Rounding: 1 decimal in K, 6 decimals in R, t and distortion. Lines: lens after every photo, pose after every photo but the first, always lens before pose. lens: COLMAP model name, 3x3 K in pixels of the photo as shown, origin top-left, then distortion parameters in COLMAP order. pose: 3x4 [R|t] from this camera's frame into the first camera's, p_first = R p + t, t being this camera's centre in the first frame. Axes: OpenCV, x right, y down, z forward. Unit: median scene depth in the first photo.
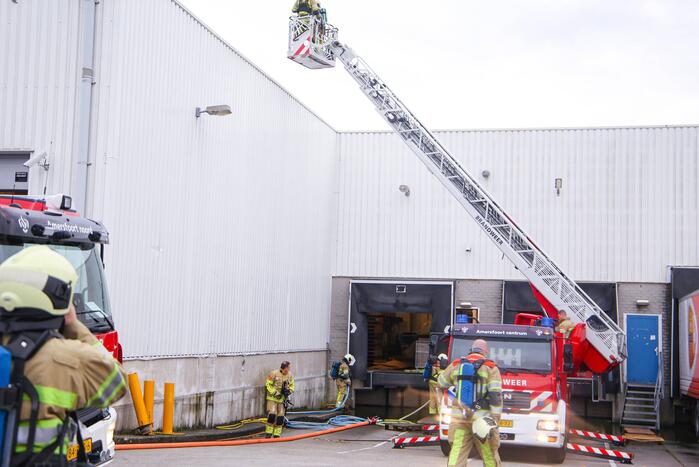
lens RADIAL K [[1003.9, 0, 351.2], [0, 1003.9, 235.4], [0, 0, 1]] dist [0.131761, 0.000000]
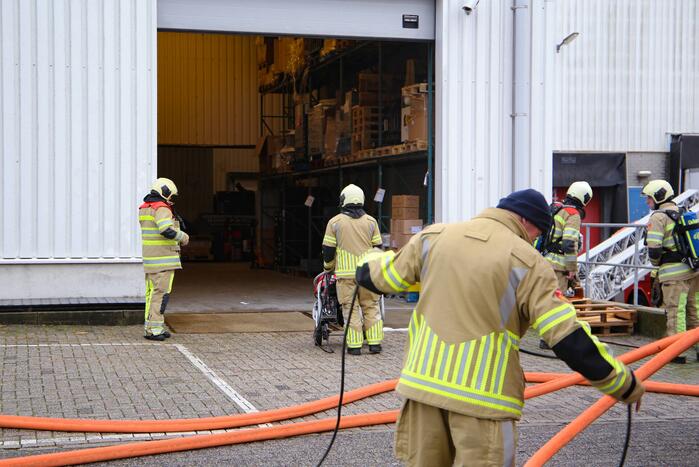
lens RADIAL K [[1258.4, 0, 358.0], [0, 1258.4, 225.7], [0, 0, 1]] dist [0.207442, 0.000000]
pose [[0.893161, -0.030500, 0.448702, -0.458073], [-0.018814, 0.994290, 0.105037, -0.002608], [-0.449344, -0.102257, 0.887487, 0.096663]]
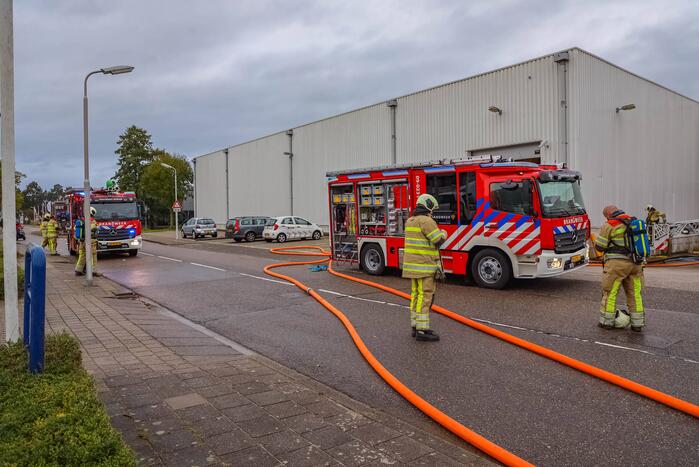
lens RADIAL K [[466.4, 0, 355.8], [0, 466.4, 227.4], [0, 0, 1]] dist [-0.042021, 0.003935]
pose [[0.778804, -0.024351, -0.626794, 0.010792], [0.094569, 0.992383, 0.078949, -0.004916], [0.620097, -0.120761, 0.775175, -0.070063]]
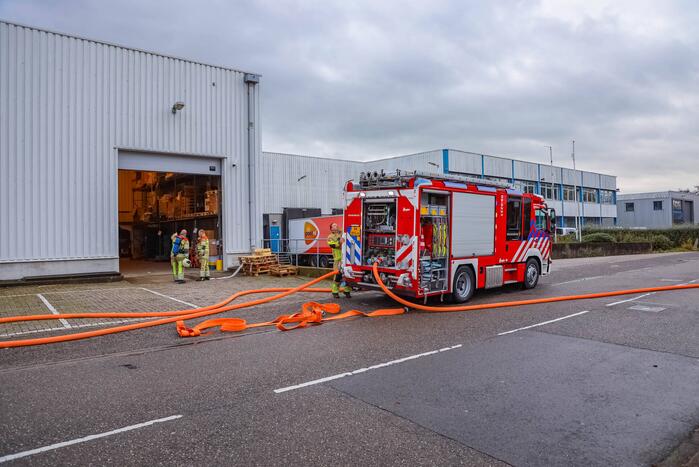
lens RADIAL K [[468.6, 0, 351.0], [0, 468.6, 233.1], [0, 0, 1]] dist [-0.035126, 0.001233]
pose [[0.632603, -0.039062, 0.773491, -0.523669], [-0.035823, 0.996182, 0.079607, -0.006452], [-0.773647, -0.078068, 0.628788, 0.090093]]
